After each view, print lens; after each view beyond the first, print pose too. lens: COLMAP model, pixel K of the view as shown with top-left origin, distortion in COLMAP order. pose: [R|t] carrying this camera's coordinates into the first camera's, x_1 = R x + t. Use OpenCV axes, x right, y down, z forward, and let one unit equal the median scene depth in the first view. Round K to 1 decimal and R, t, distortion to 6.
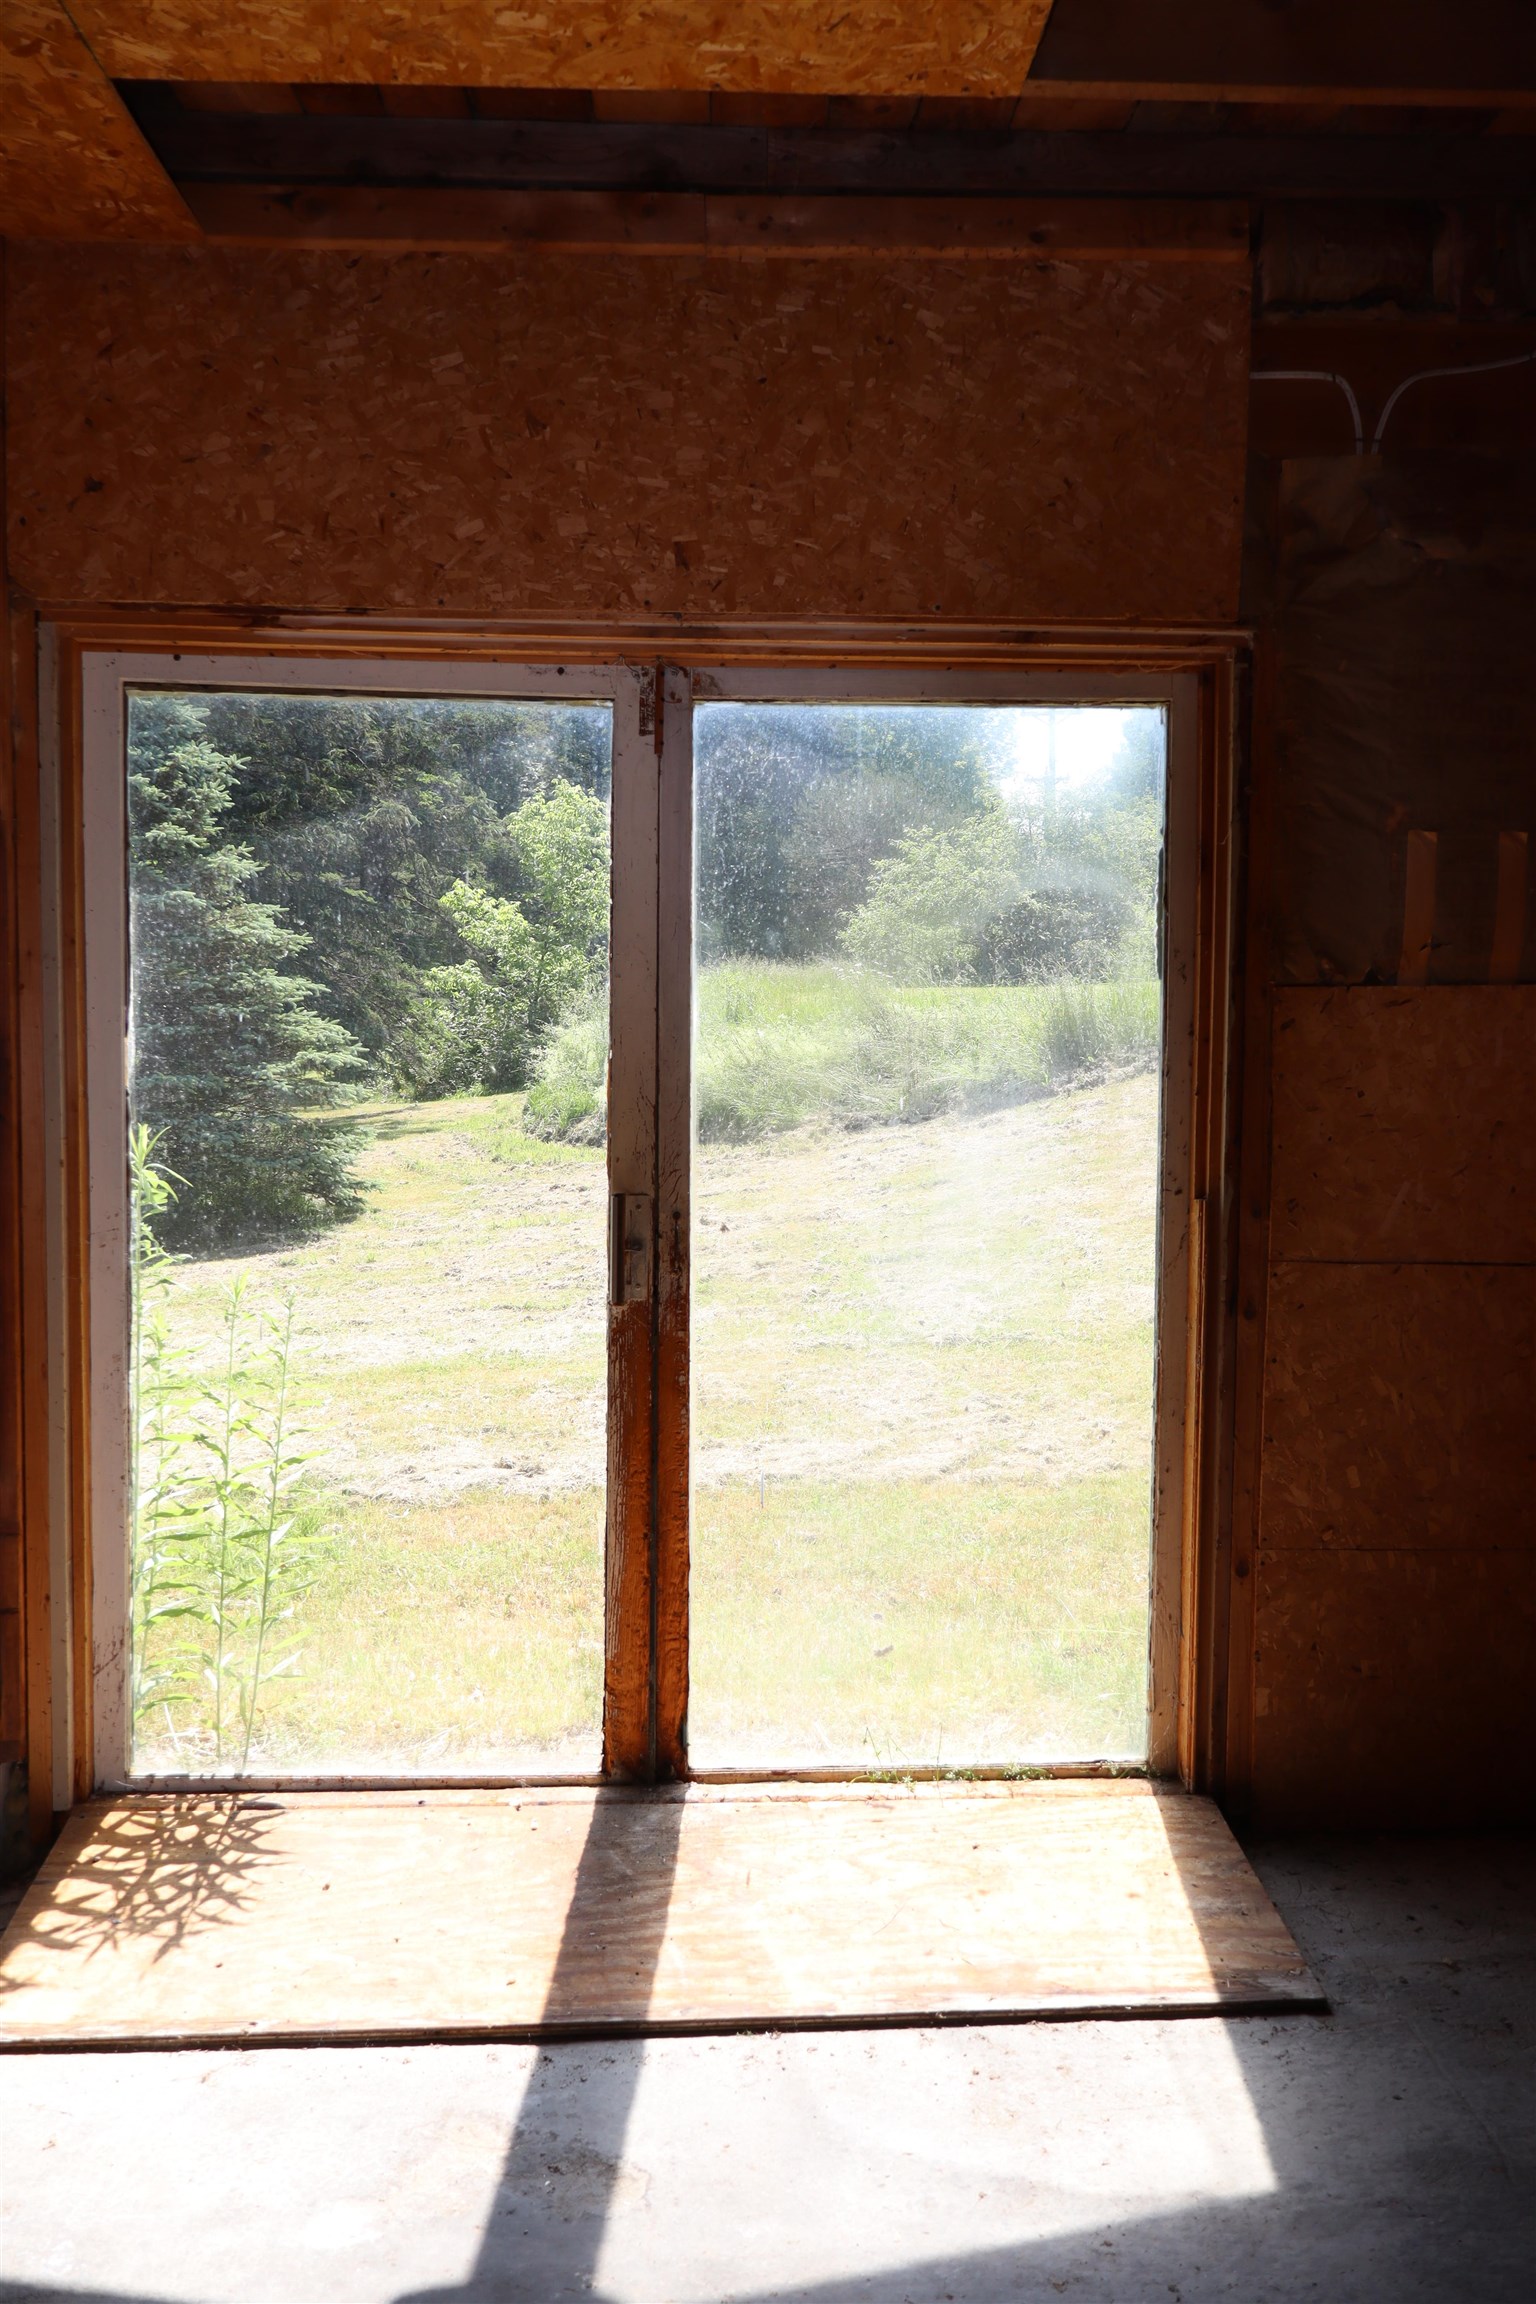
lens RADIAL K [[1905.8, 0, 771.2], [0, 1905.8, 1154.0], [0, 0, 1]] dist [-0.002556, -0.002059]
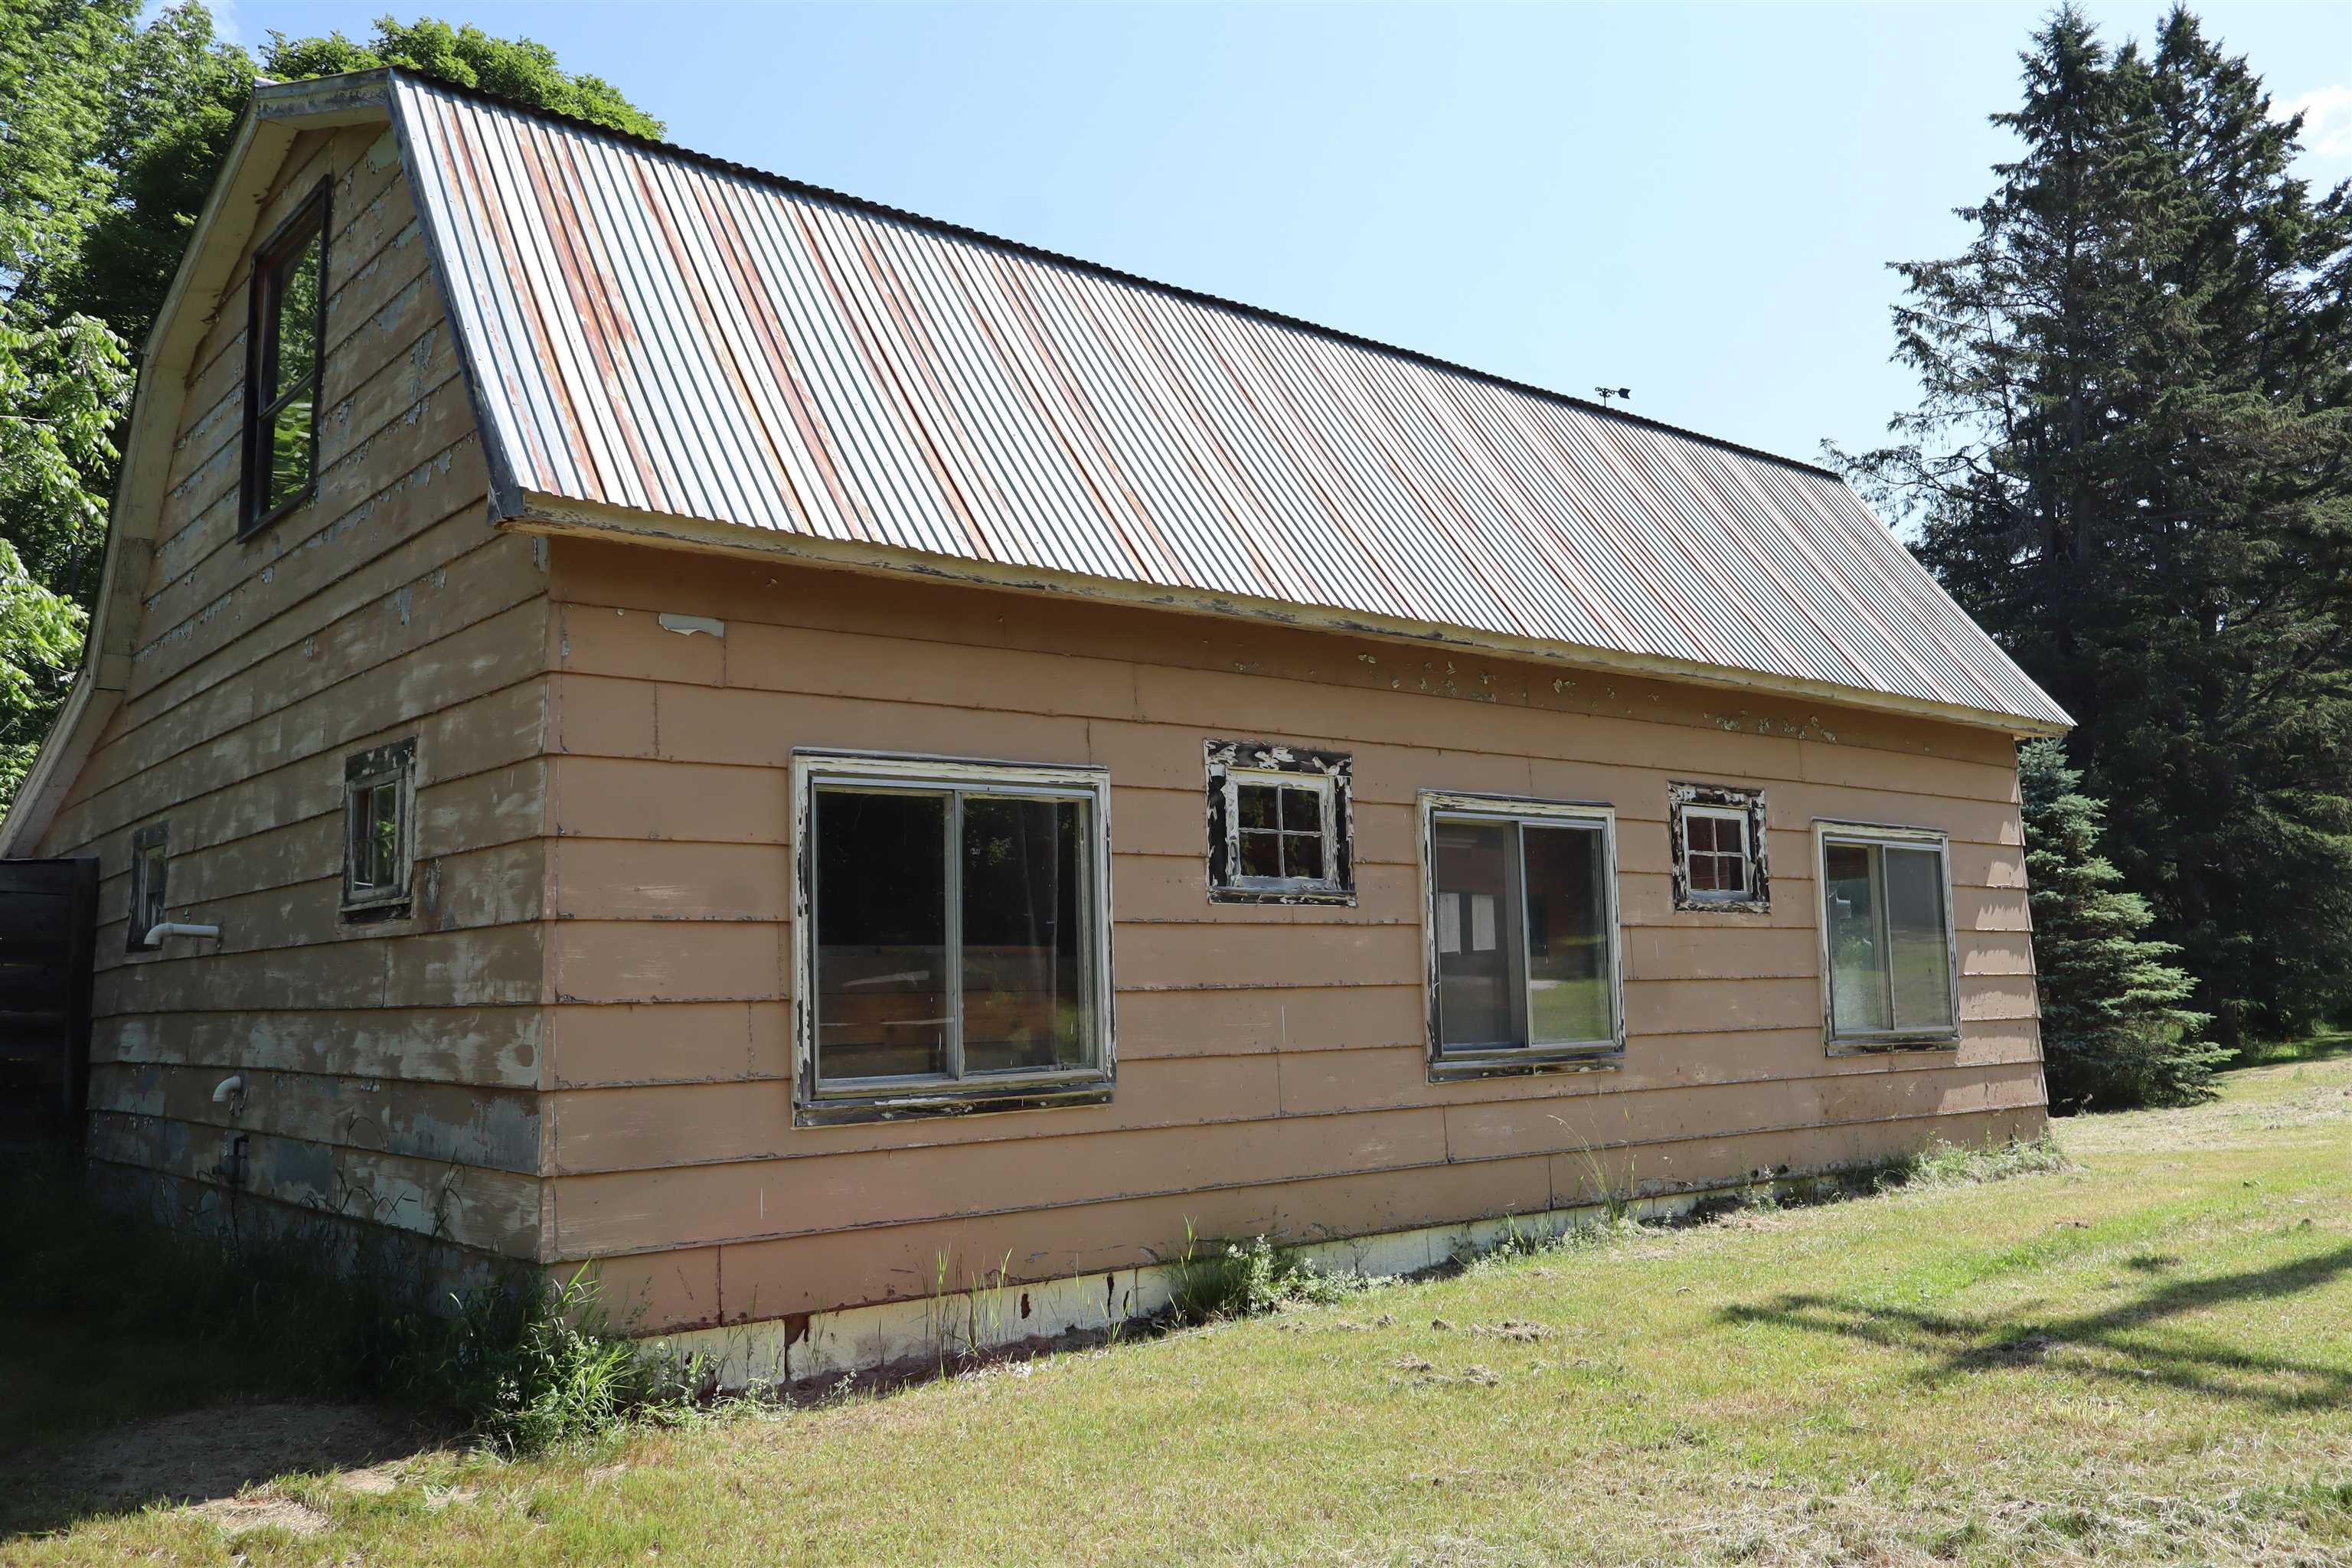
lens RADIAL K [[1945.5, 0, 1173.8], [0, 1945.5, 776.9], [0, 0, 1]] dist [-0.002556, -0.002059]
pose [[0.599813, -0.113554, -0.792042, 0.522134], [-0.027781, 0.986326, -0.162448, 0.049587], [0.799658, 0.119442, 0.588456, -0.530336]]
